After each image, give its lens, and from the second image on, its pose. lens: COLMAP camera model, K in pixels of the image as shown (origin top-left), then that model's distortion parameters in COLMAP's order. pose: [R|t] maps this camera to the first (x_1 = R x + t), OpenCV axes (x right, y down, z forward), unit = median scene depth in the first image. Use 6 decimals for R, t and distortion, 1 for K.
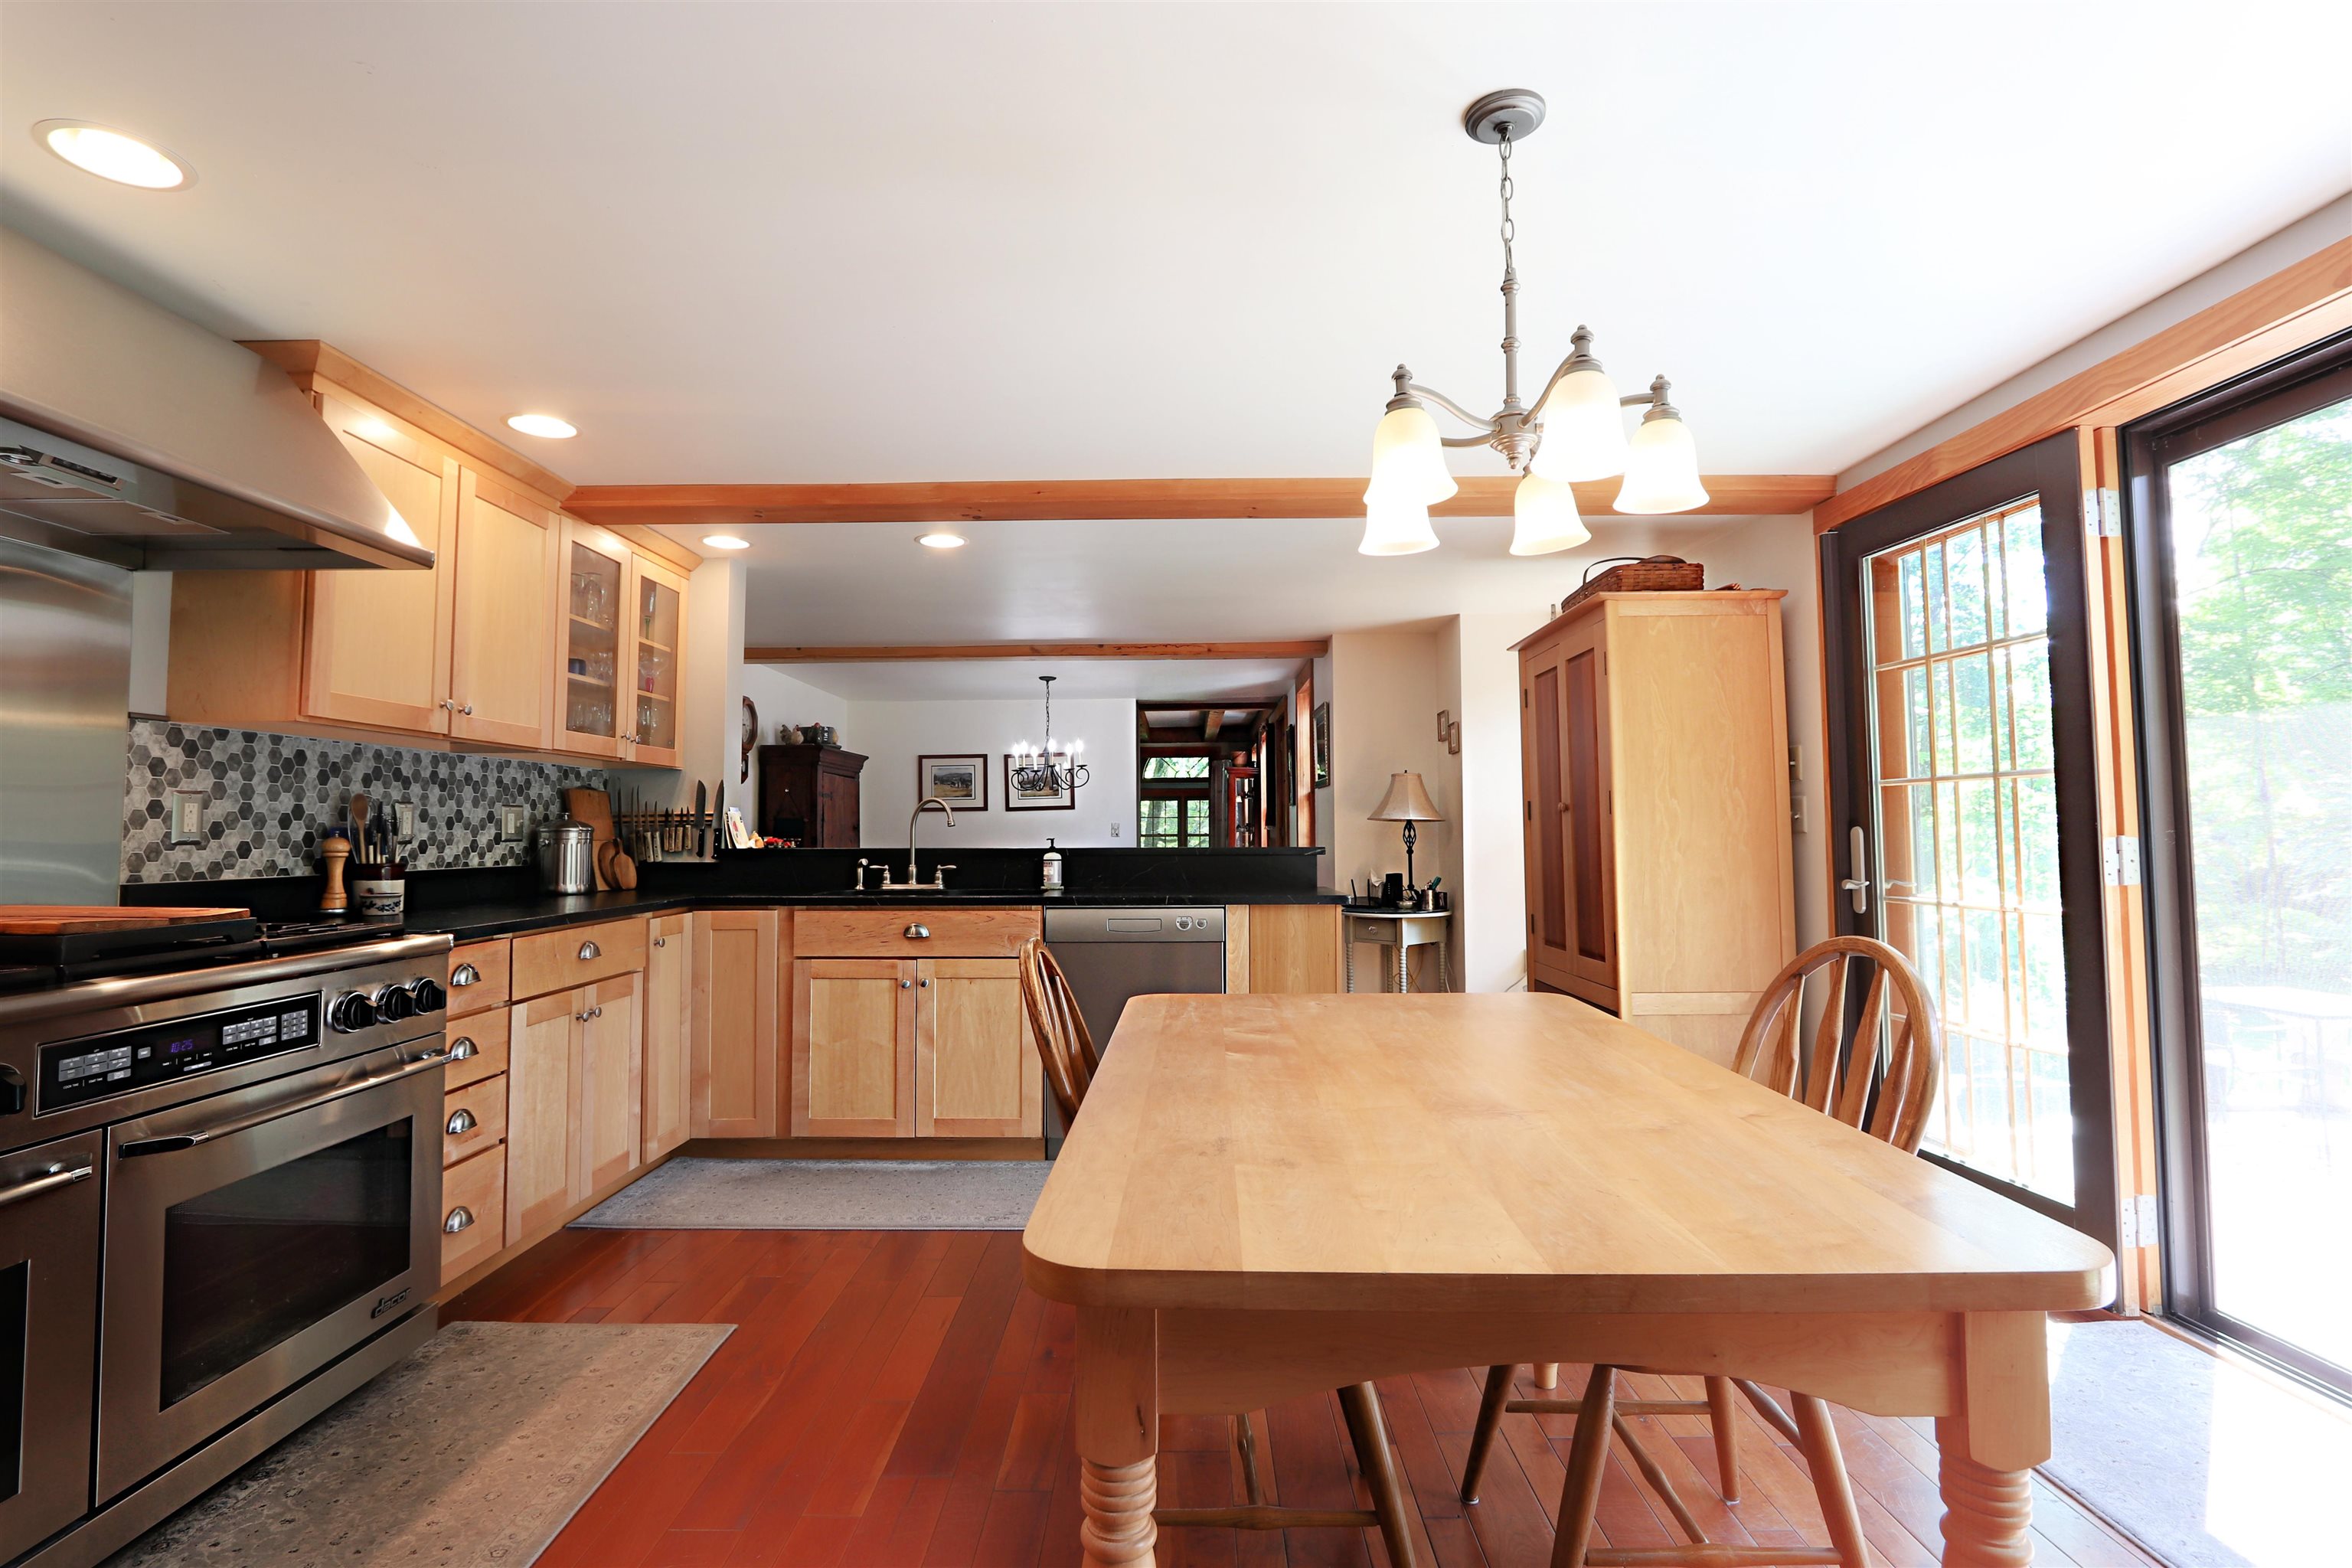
lens RADIAL K [[1118.8, 0, 1165.7], [0, 1118.8, 768.4], [0, 0, 1]] dist [-0.013068, -0.000392]
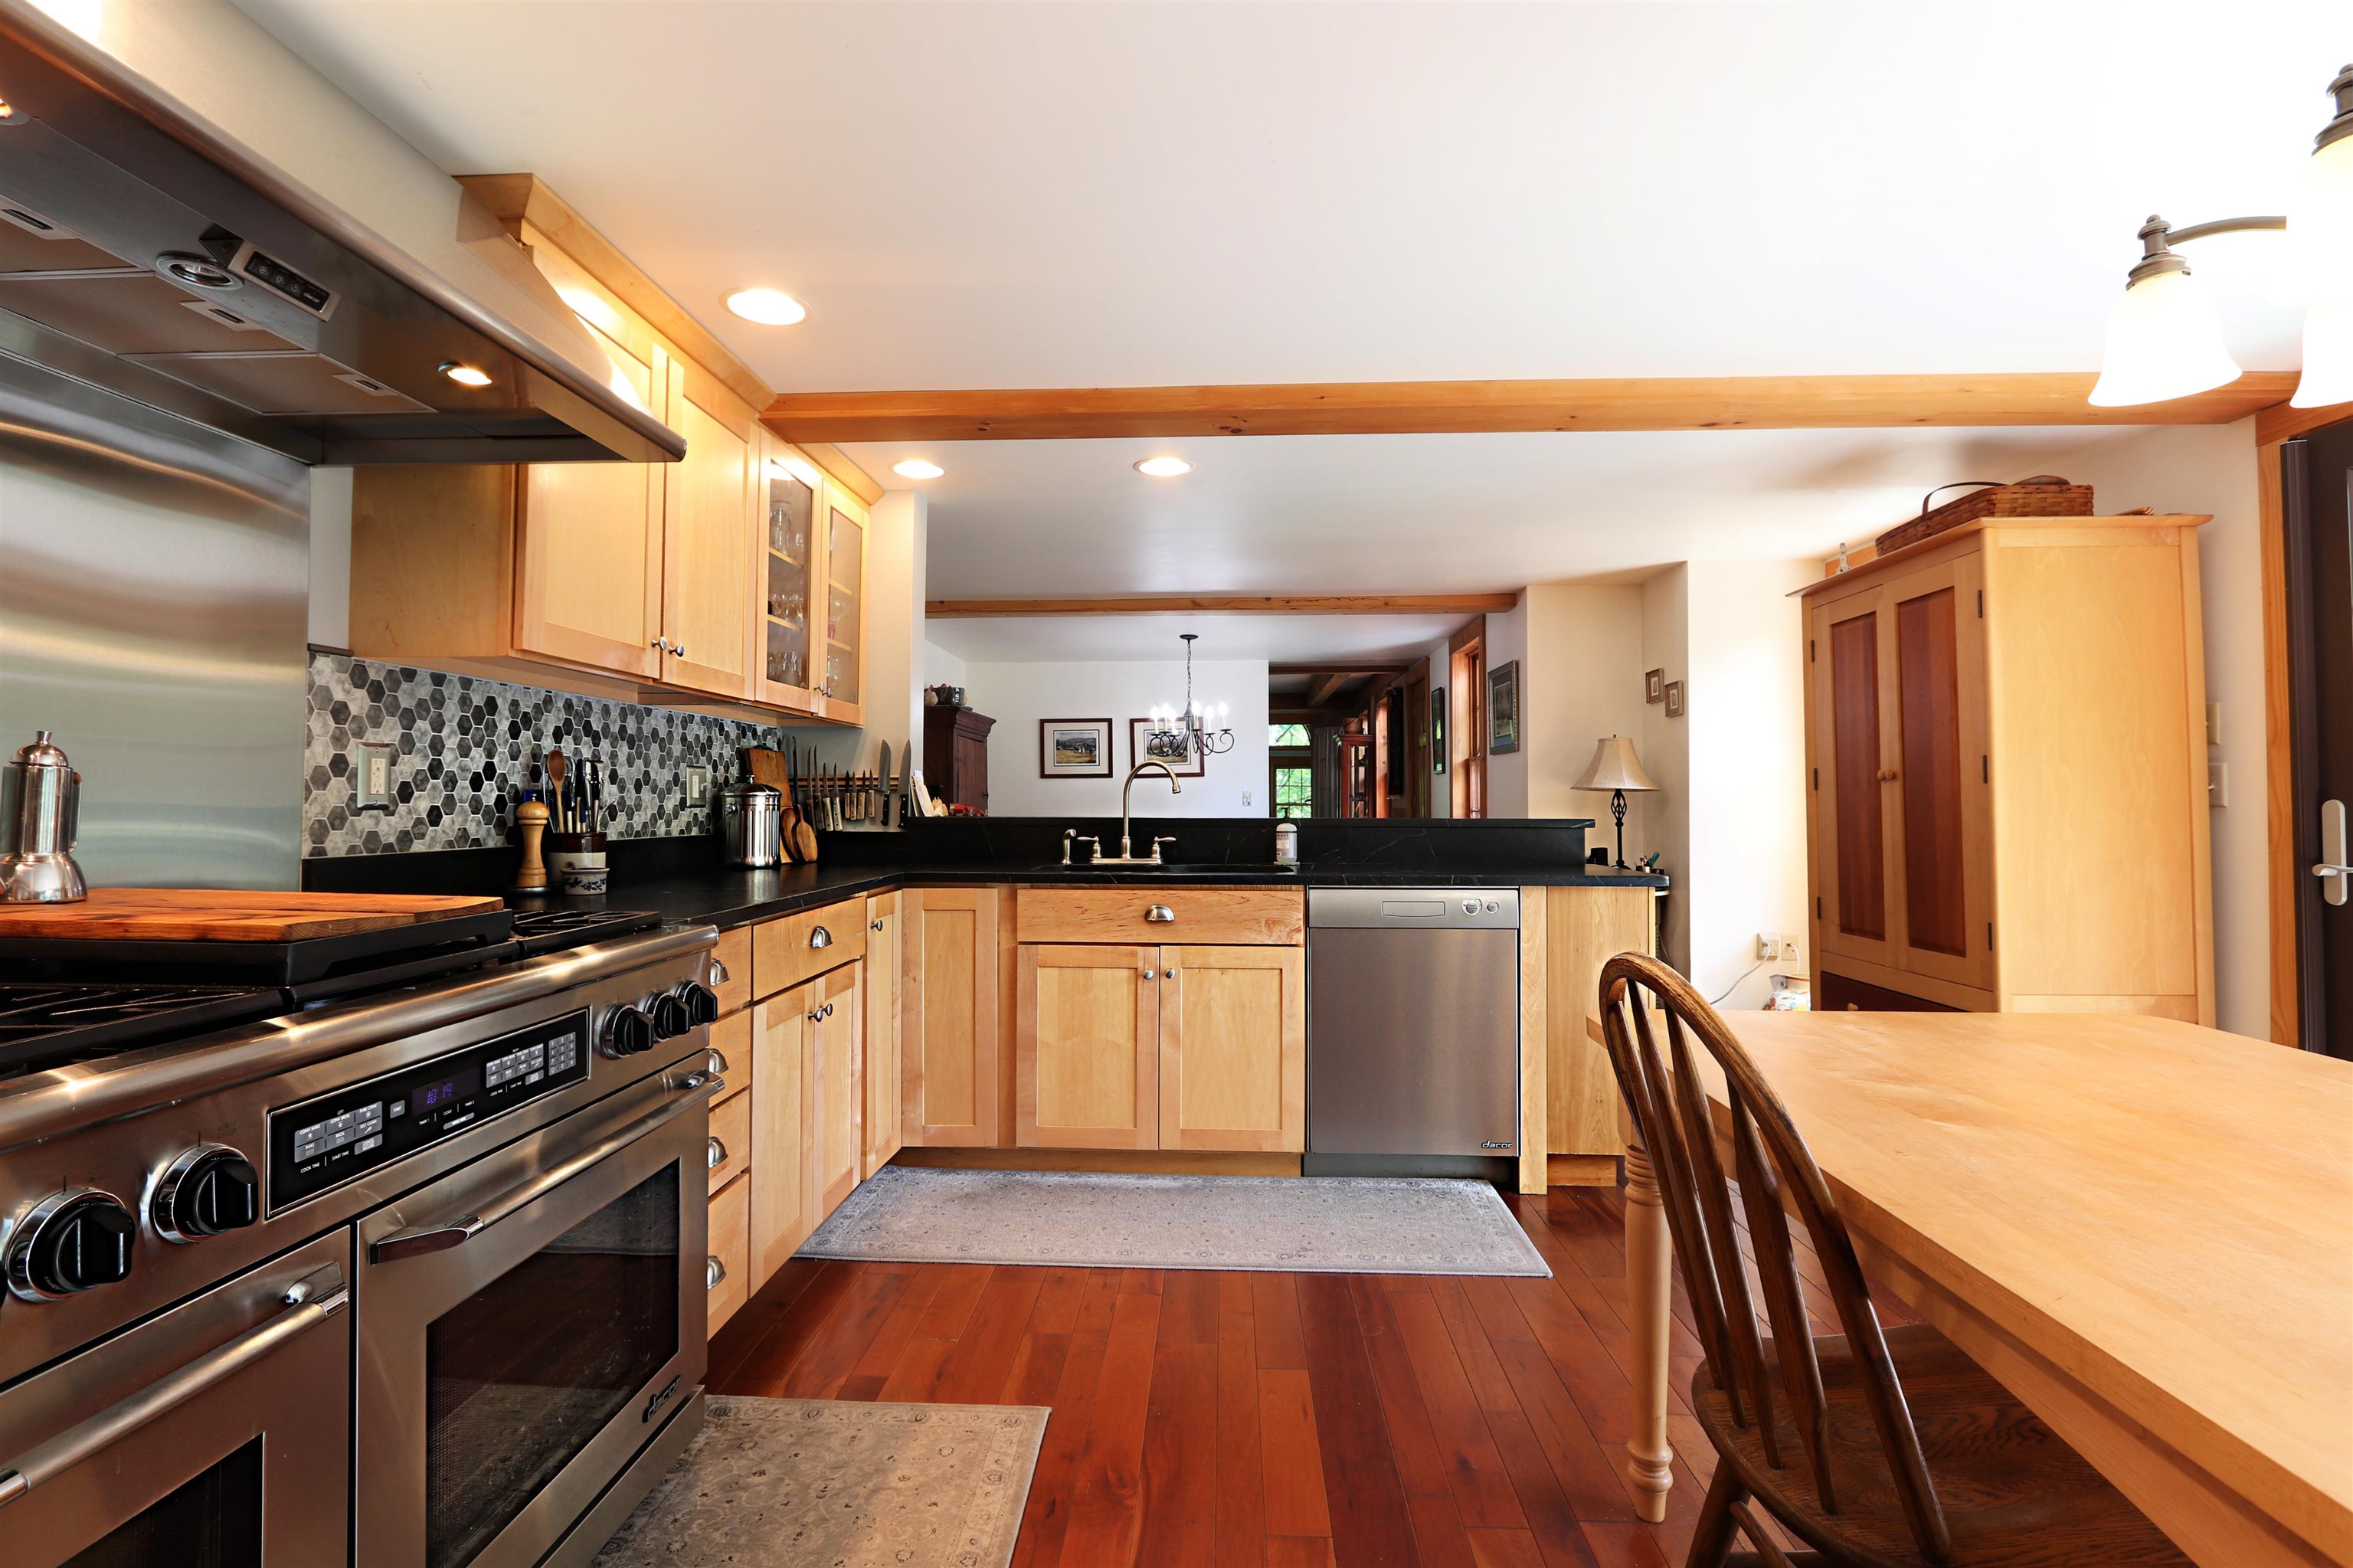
lens RADIAL K [[1106.5, 0, 1170.3], [0, 1106.5, 769.1], [0, 0, 1]] dist [-0.015105, 0.001387]
pose [[0.999242, 0.005225, -0.038581, -0.198793], [-0.004146, 0.999600, 0.027988, 0.010551], [0.038711, -0.027807, 0.998863, 0.161065]]
